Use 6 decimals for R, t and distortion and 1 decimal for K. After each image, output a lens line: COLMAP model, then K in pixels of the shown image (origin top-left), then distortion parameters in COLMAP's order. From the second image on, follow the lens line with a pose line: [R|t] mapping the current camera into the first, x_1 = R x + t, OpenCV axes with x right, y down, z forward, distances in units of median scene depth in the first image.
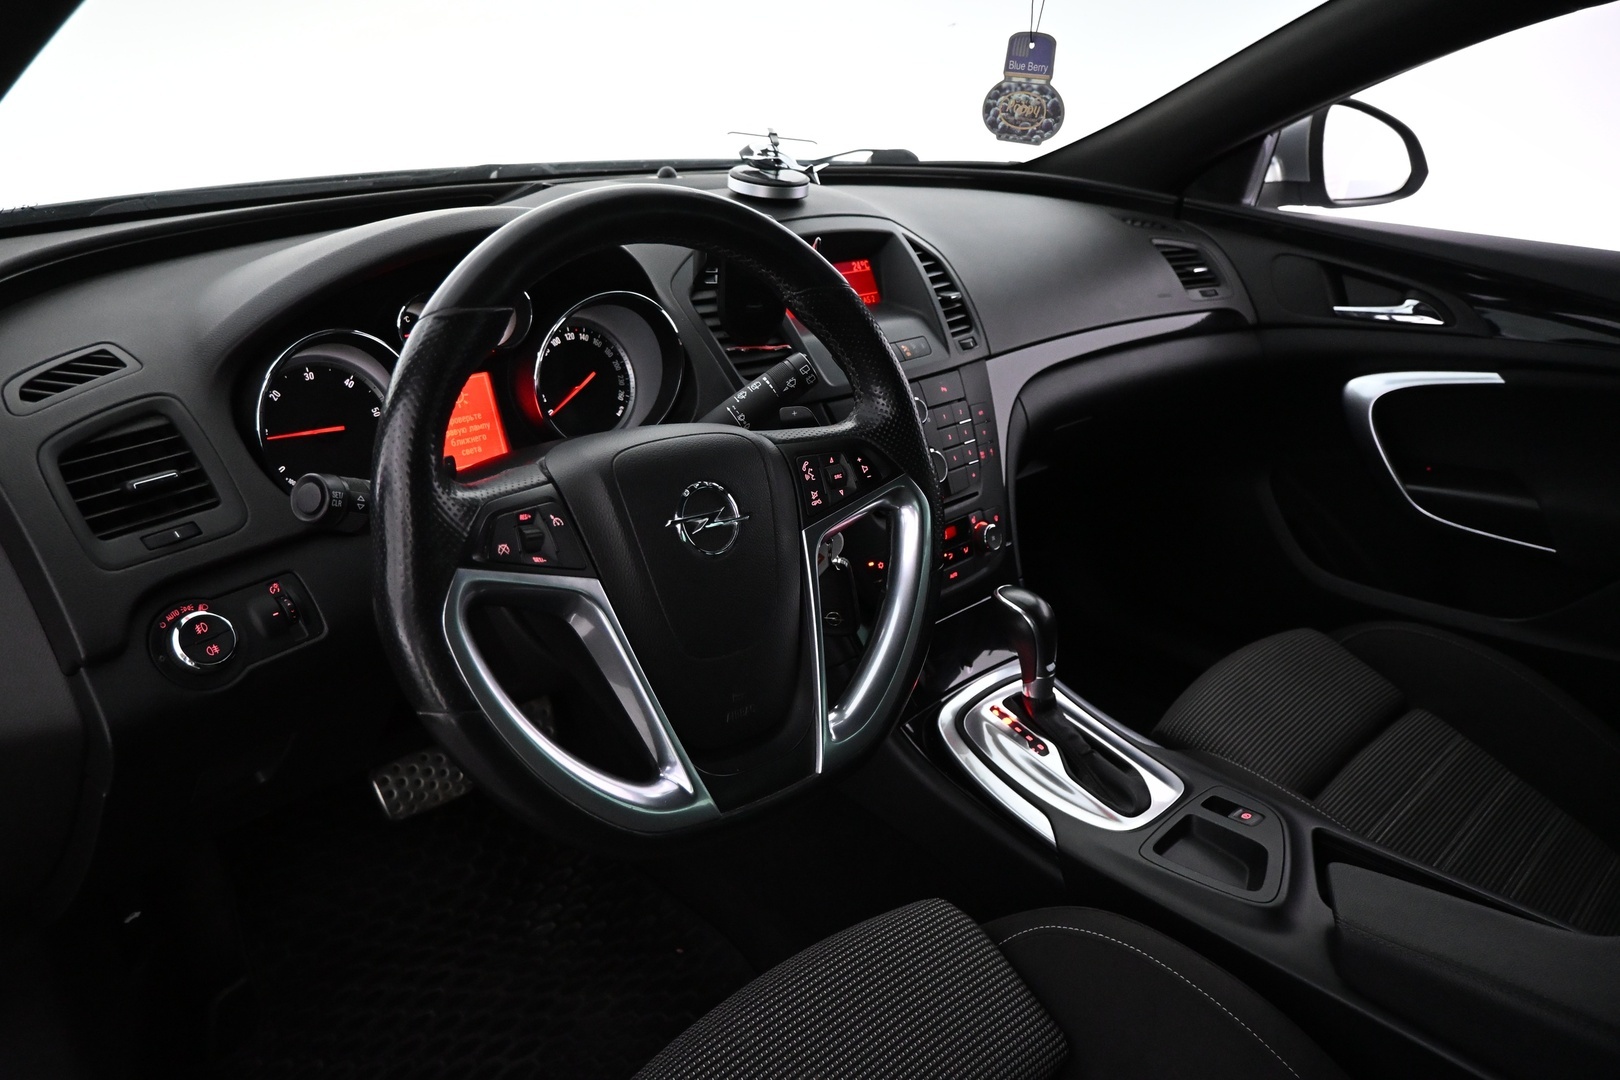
lens RADIAL K [[1087.4, 0, 810.0], [0, 1087.4, 540.0], [0, 0, 1]] dist [0.000586, -0.001115]
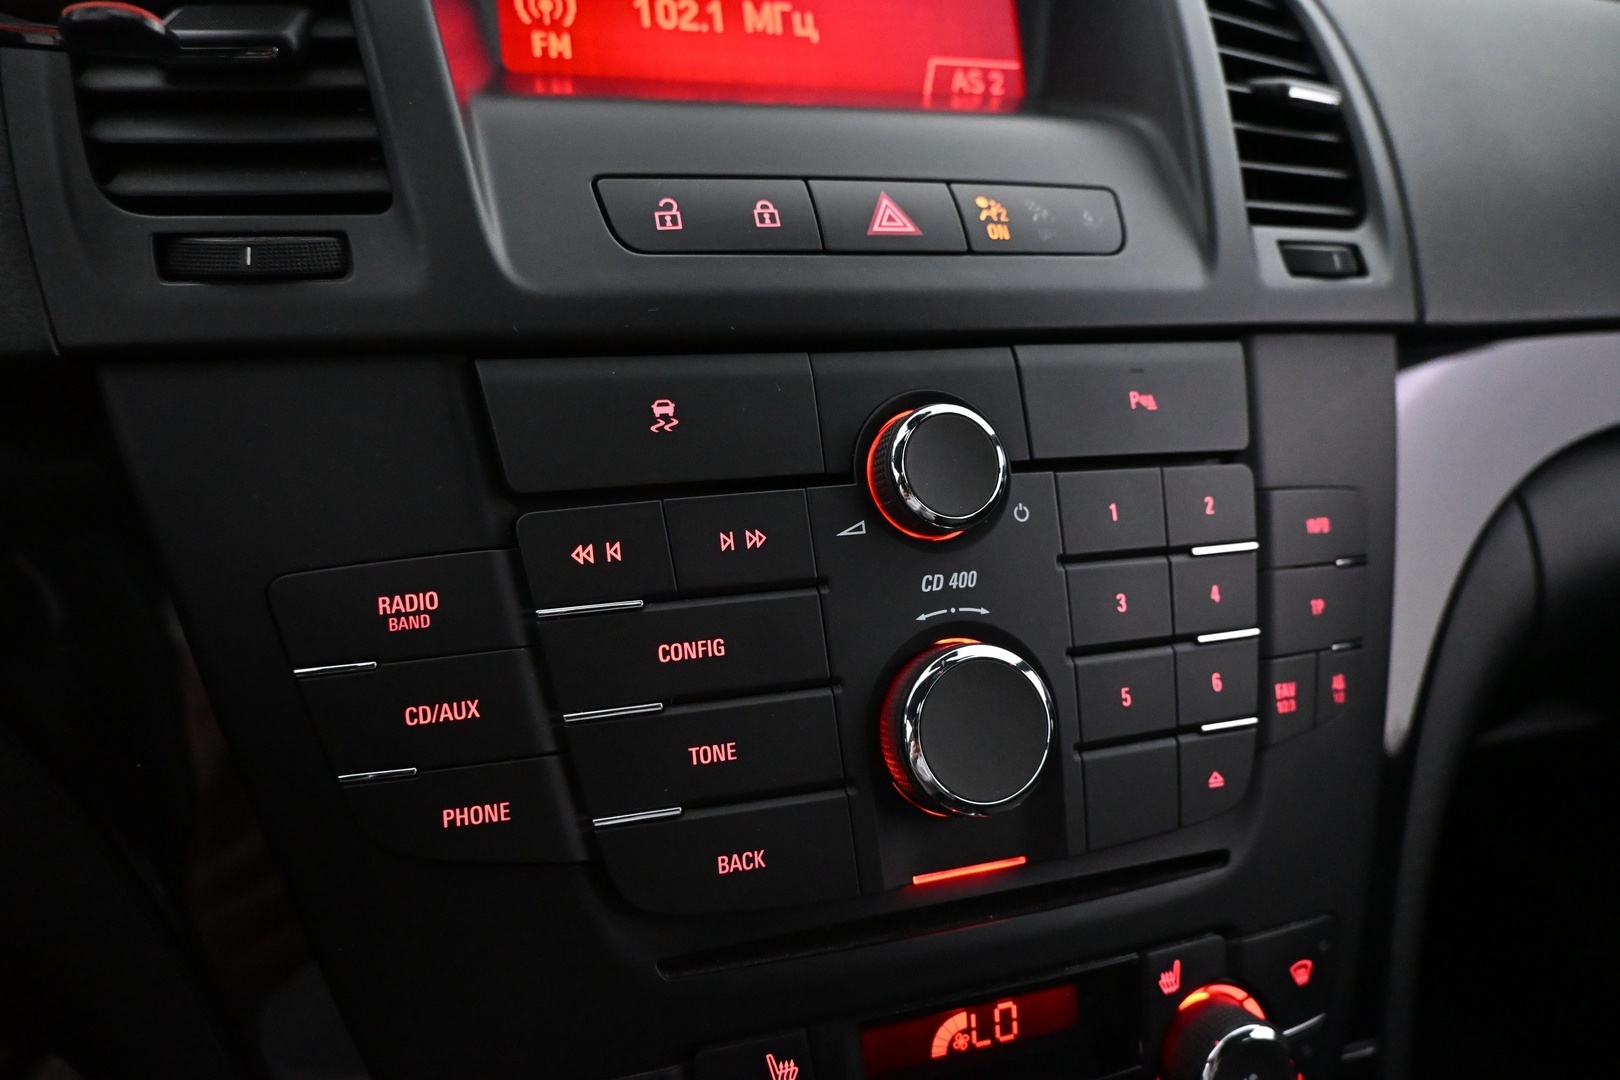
lens RADIAL K [[1133.9, 0, 810.0], [0, 1133.9, 540.0], [0, 0, 1]] dist [0.007446, 0.000263]
pose [[0.906824, 0.166449, -0.387254, 0.153295], [-0.188536, 0.981873, -0.019463, -0.086932], [0.376995, 0.090661, 0.921768, 0.720068]]
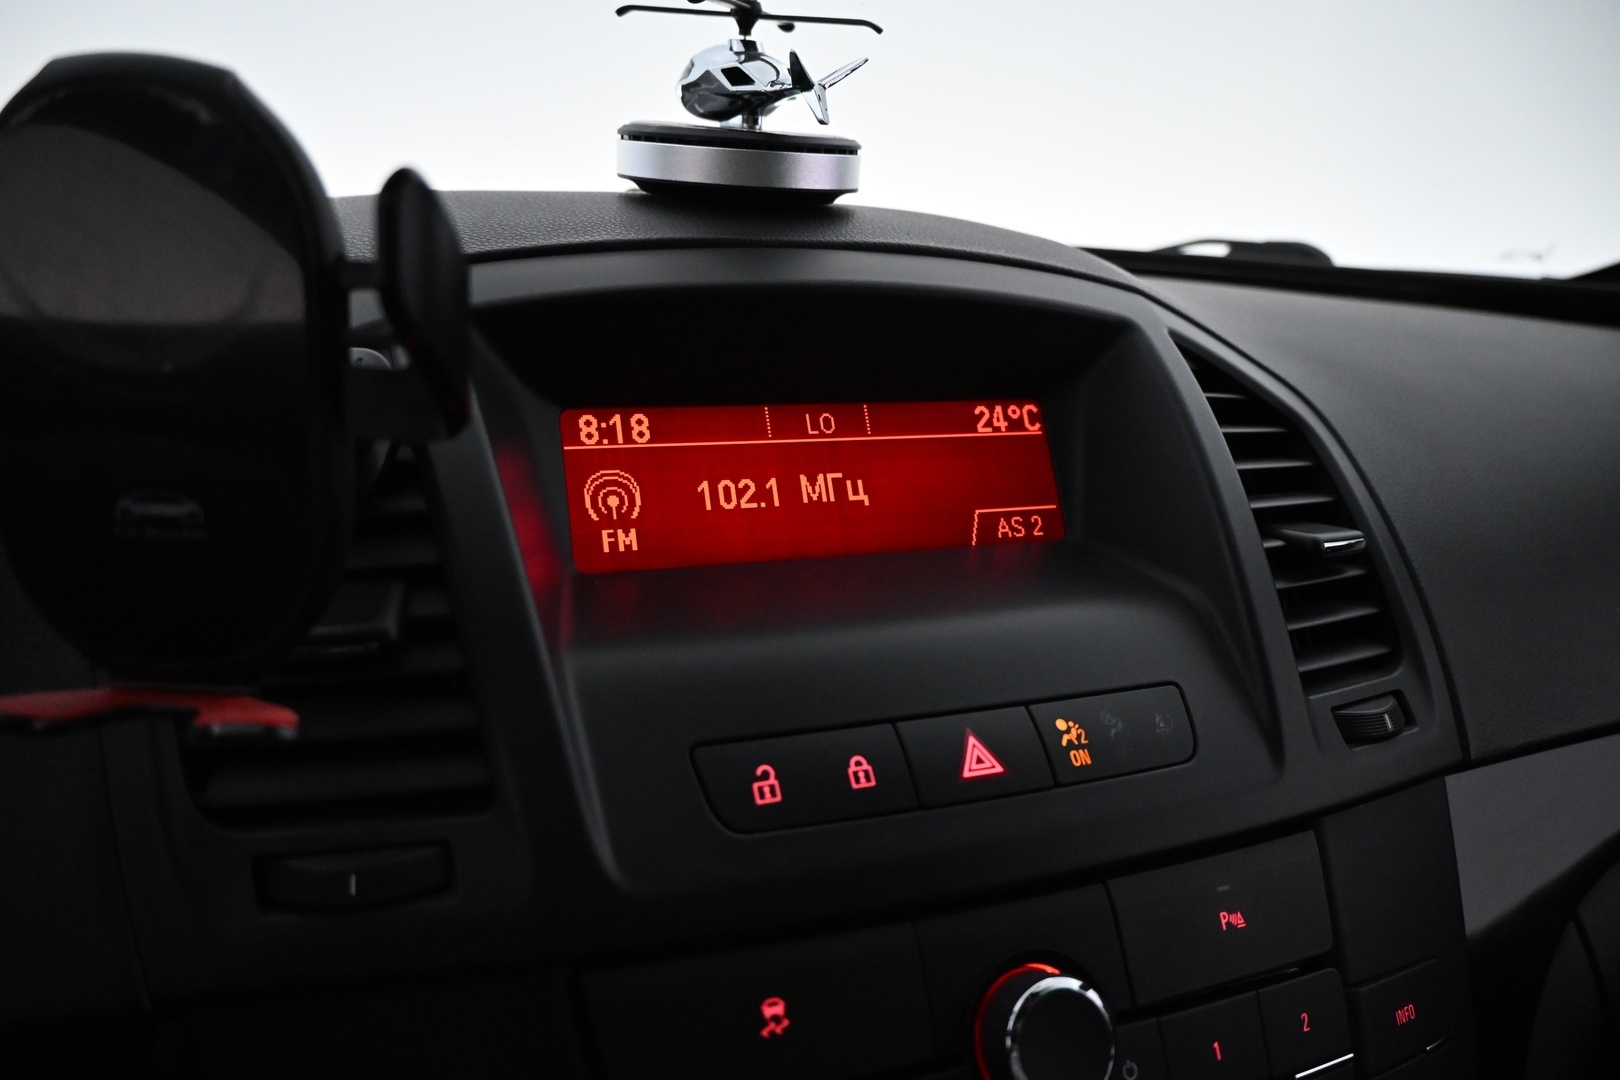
lens RADIAL K [[1125.6, 0, 810.0], [0, 1125.6, 540.0], [0, 0, 1]] dist [0.003591, 0.004294]
pose [[0.925870, 0.091175, -0.366676, 0.116480], [-0.157393, 0.975310, -0.154910, -0.161493], [0.343499, 0.201139, 0.917361, 0.699768]]
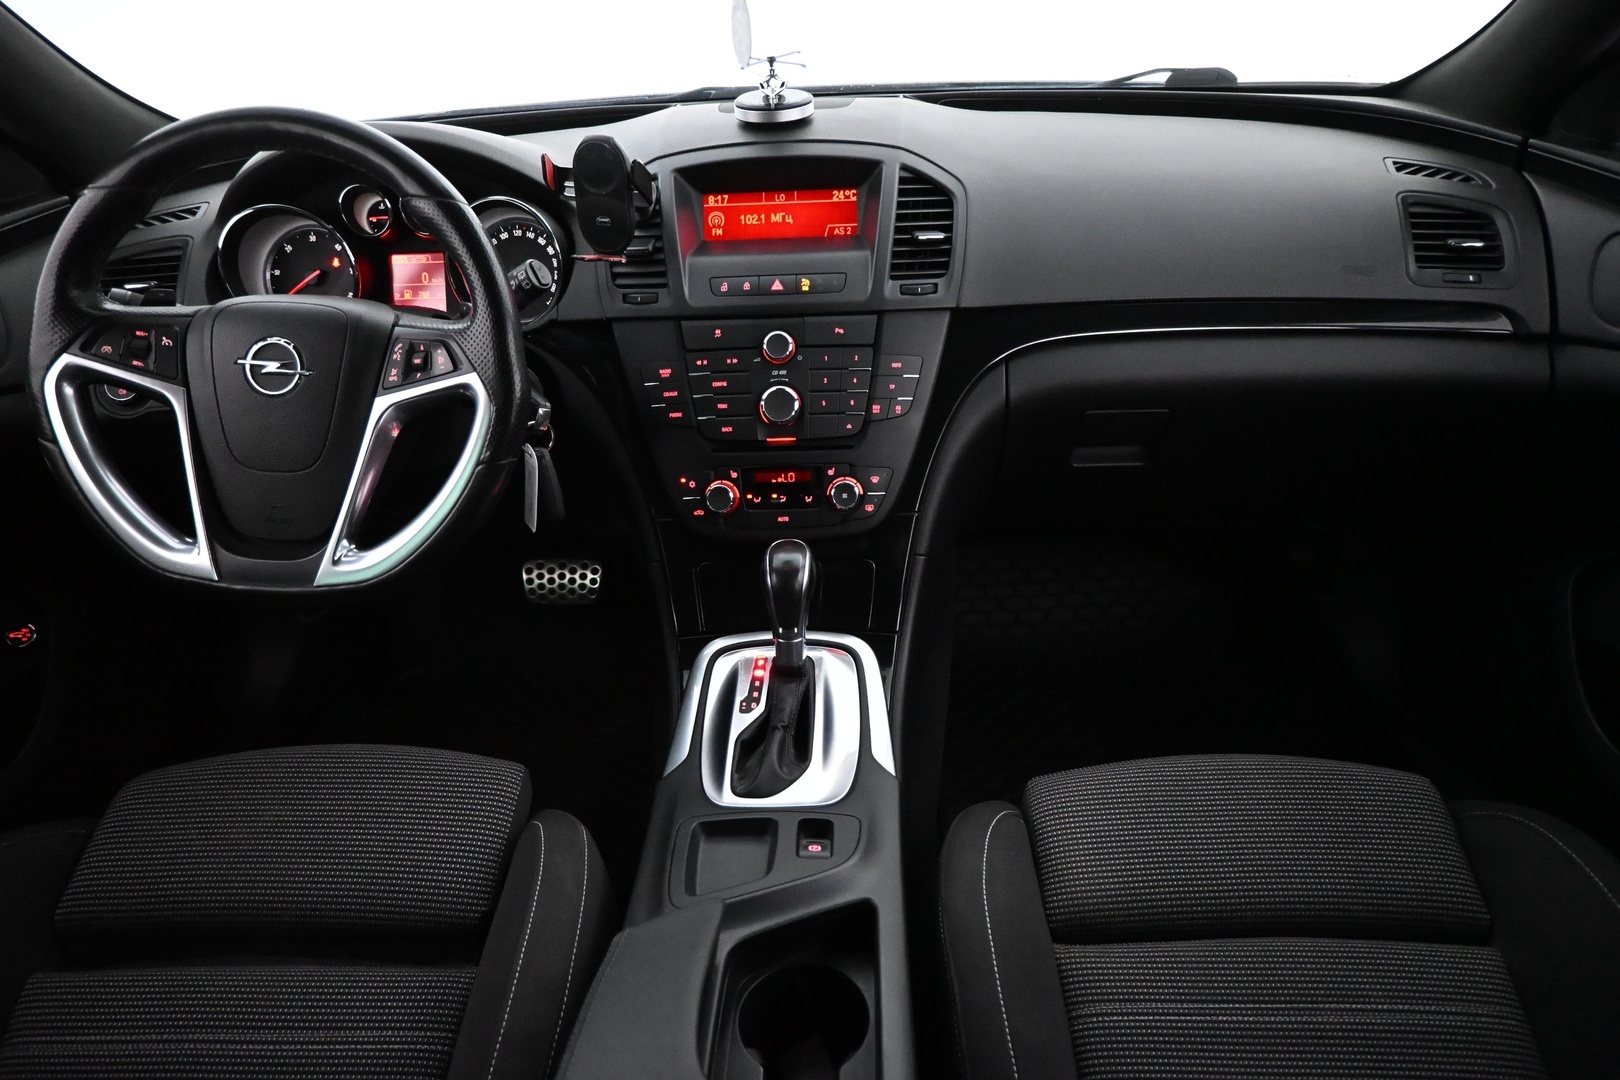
lens RADIAL K [[1087.4, 0, 810.0], [0, 1087.4, 540.0], [0, 0, 1]] dist [0.000586, -0.001115]
pose [[0.701881, 0.274504, -0.657275, 0.753958], [-0.231715, 0.960560, 0.153728, -0.099790], [0.673551, 0.044402, 0.737806, 0.279896]]
